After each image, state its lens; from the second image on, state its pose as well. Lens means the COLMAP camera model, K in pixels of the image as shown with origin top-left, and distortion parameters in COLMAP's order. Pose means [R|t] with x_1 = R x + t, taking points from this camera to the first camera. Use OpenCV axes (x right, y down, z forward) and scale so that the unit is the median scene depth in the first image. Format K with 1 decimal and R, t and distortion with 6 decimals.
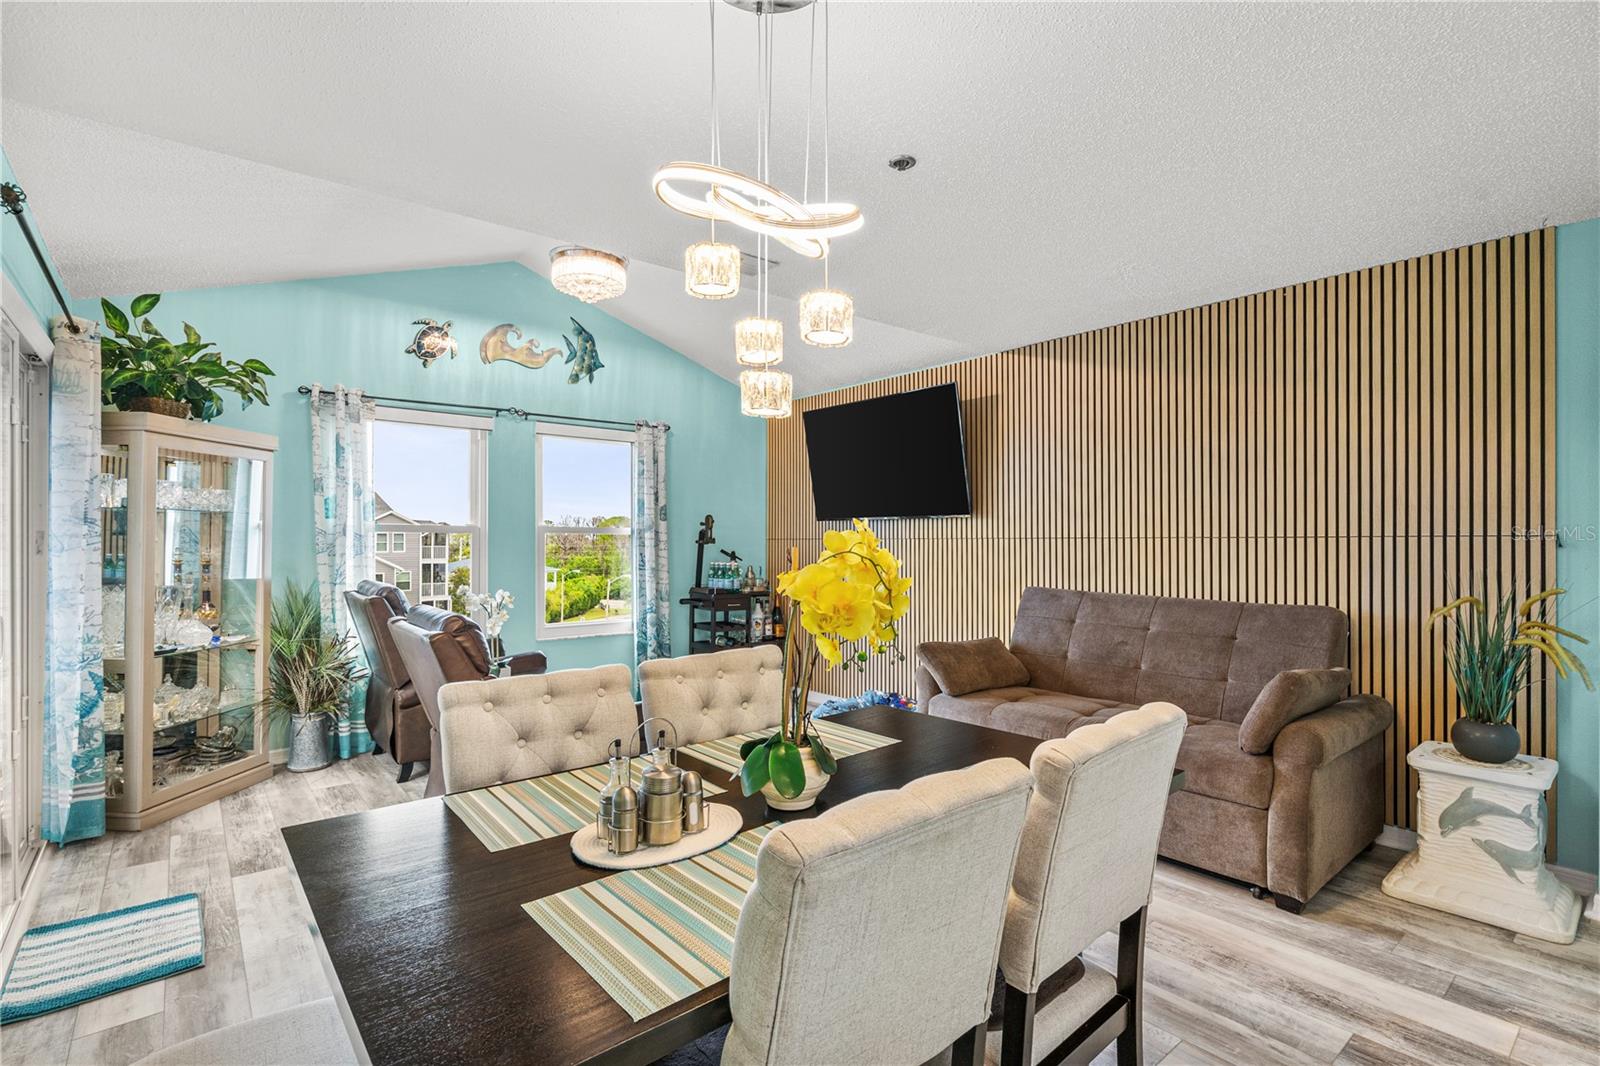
lens RADIAL K [[751.8, 0, 800.7], [0, 751.8, 538.4], [0, 0, 1]] dist [-0.000562, 0.000086]
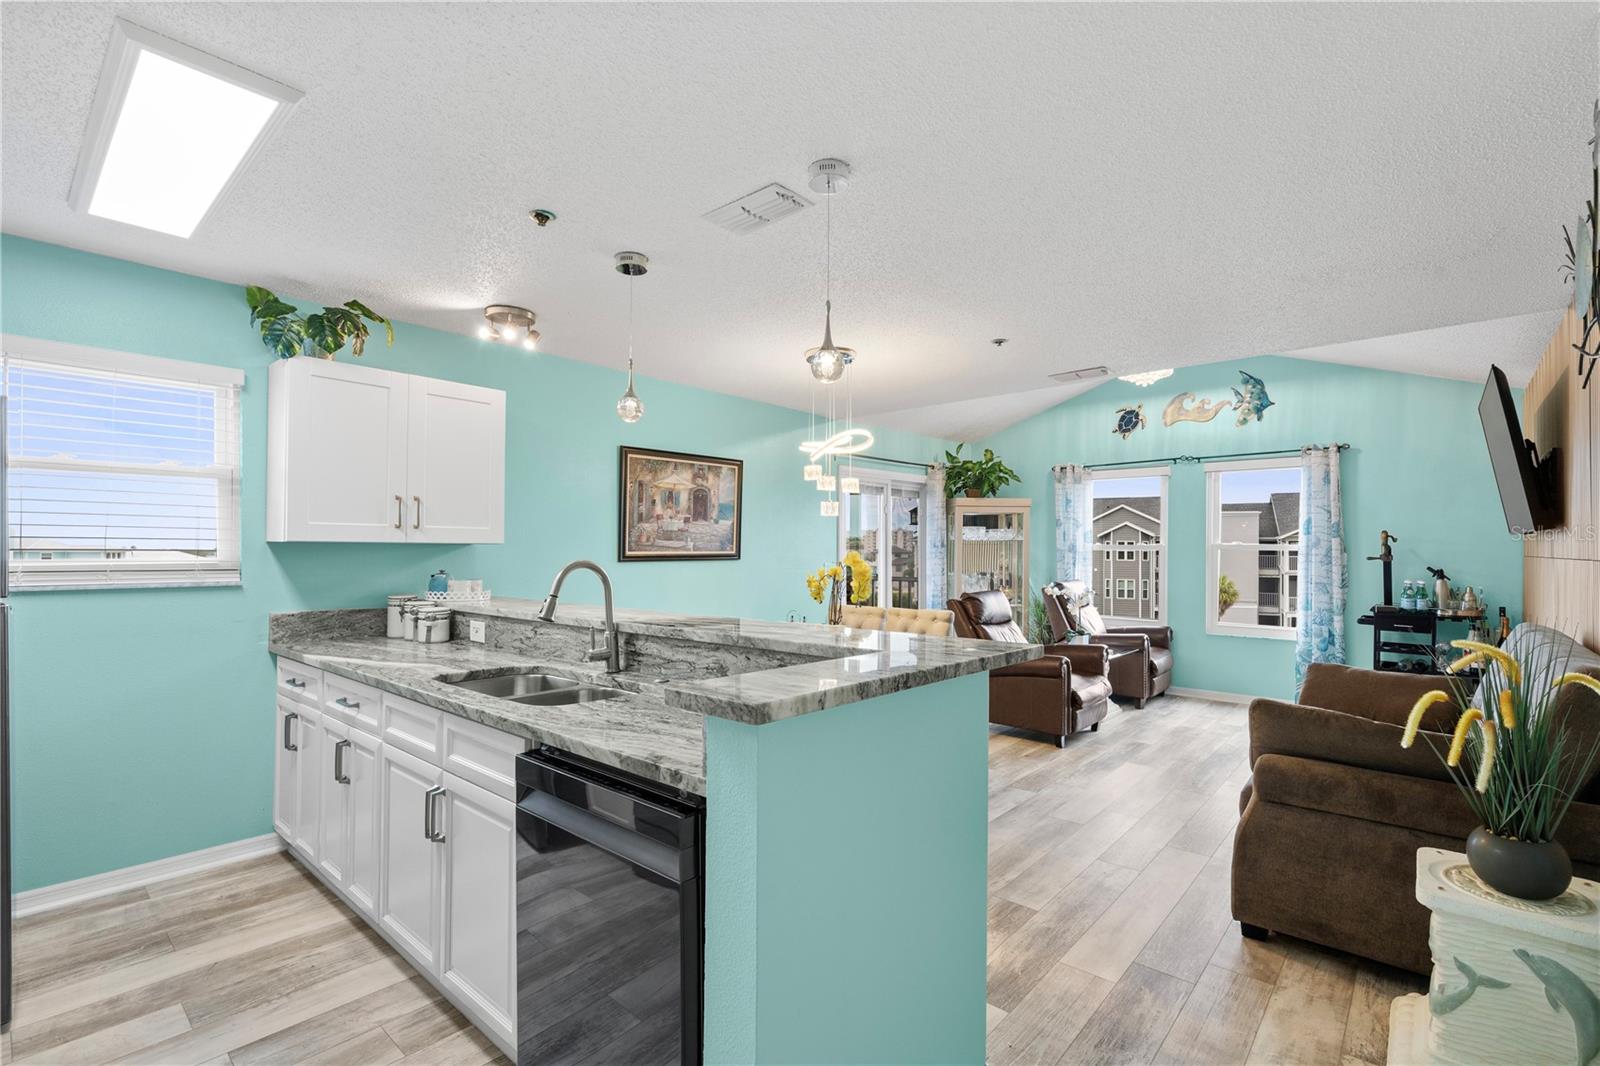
lens RADIAL K [[726.6, 0, 801.6], [0, 726.6, 544.6], [0, 0, 1]] dist [-0.003554, 0.001098]
pose [[0.156404, -0.005960, -0.987675, 0.760643], [0.001800, 0.999982, -0.005750, -0.010511], [0.987692, -0.000878, 0.156412, 0.129480]]
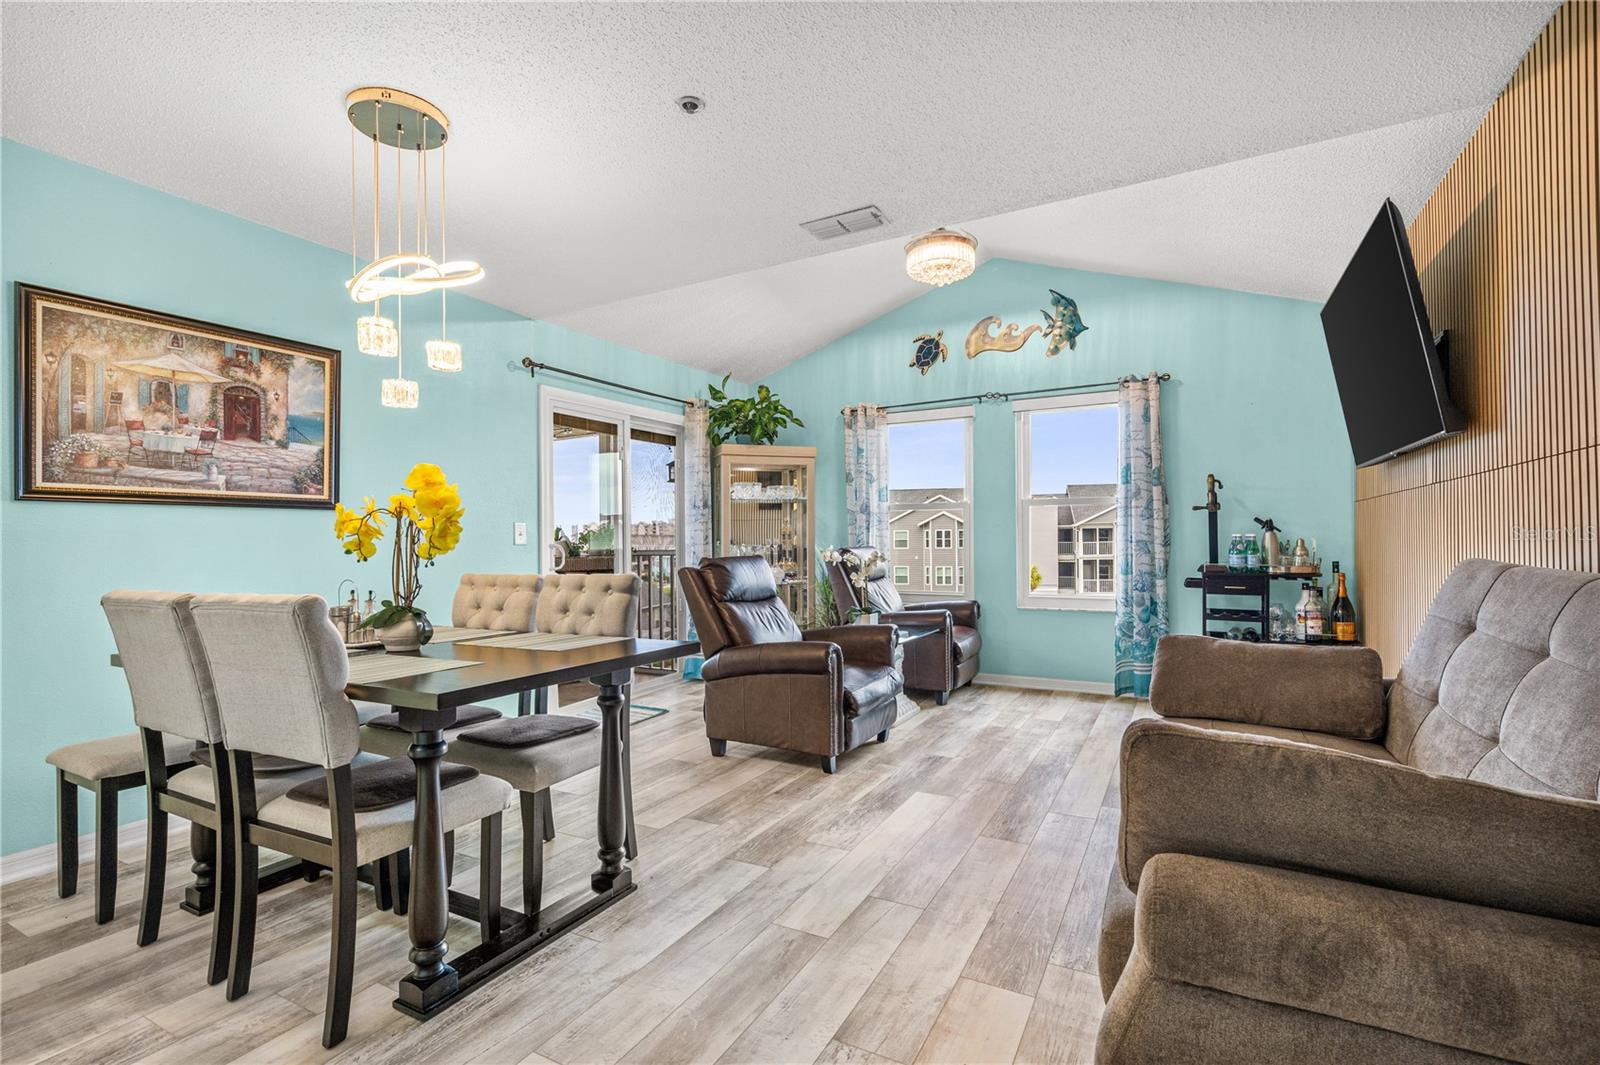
lens RADIAL K [[726.7, 0, 803.5], [0, 726.7, 537.6], [0, 0, 1]] dist [-0.002890, 0.001076]
pose [[0.375071, -0.010773, -0.926933, 0.482795], [0.014360, 0.999880, -0.005810, 0.038614], [0.926885, -0.011132, 0.375181, 0.342424]]
